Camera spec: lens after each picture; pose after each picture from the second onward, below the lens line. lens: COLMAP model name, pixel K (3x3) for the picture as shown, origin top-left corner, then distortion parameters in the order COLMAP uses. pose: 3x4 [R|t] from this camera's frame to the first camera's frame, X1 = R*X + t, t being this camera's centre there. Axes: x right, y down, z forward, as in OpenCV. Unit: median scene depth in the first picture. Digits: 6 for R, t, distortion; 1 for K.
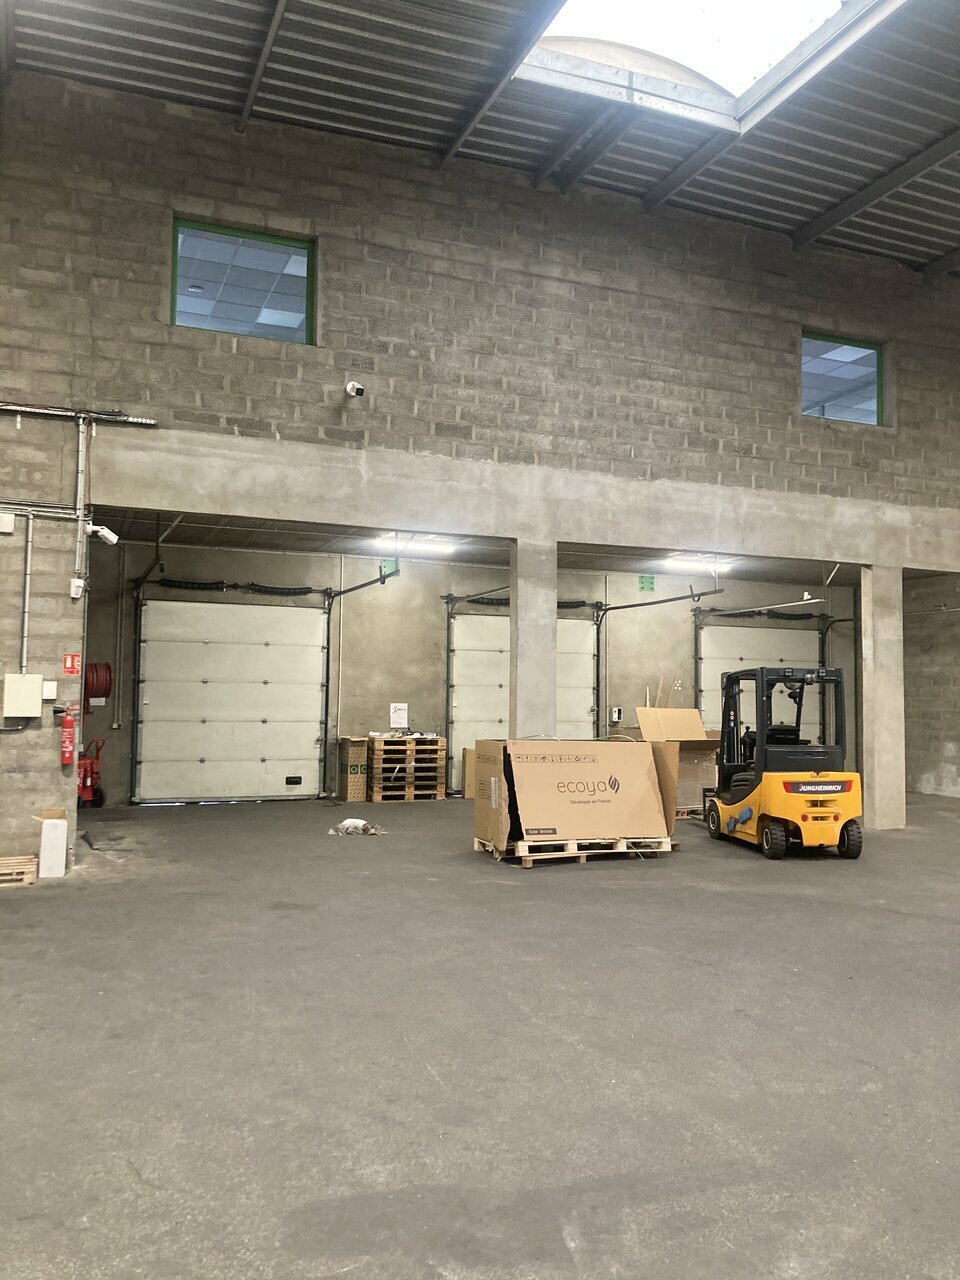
lens RADIAL K [[1055.3, 0, 479.3], [0, 1055.3, 638.4], [0, 0, 1]] dist [0.090903, -0.017936]
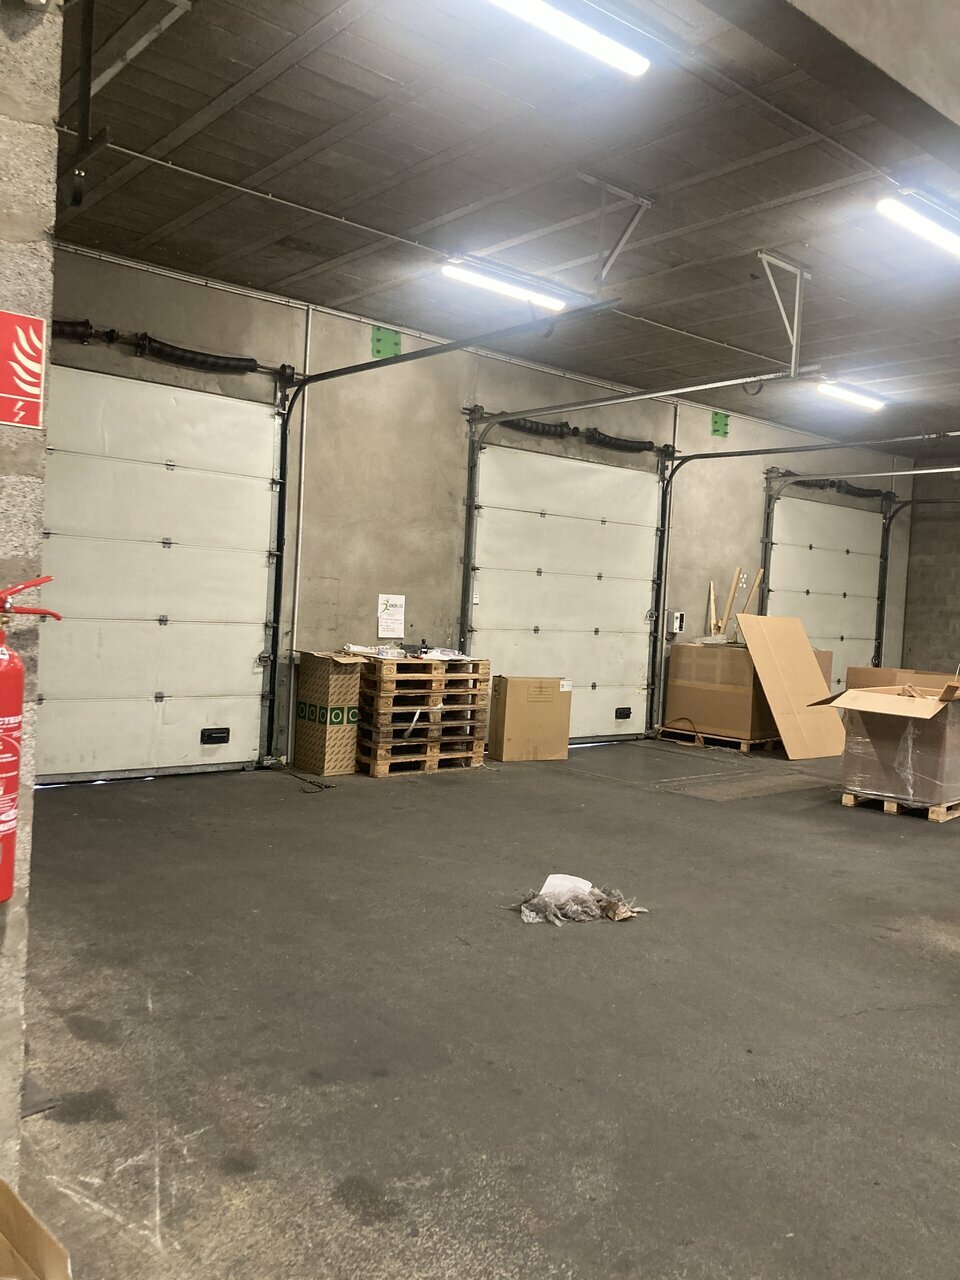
lens RADIAL K [[1055.3, 0, 482.7], [0, 1055.3, 641.5], [0, 0, 1]] dist [0.090903, -0.017936]
pose [[0.951574, 0.024757, 0.306423, -0.209884], [-0.057353, 0.993549, 0.097835, 0.029830], [-0.302024, -0.110671, 0.946855, 0.470453]]
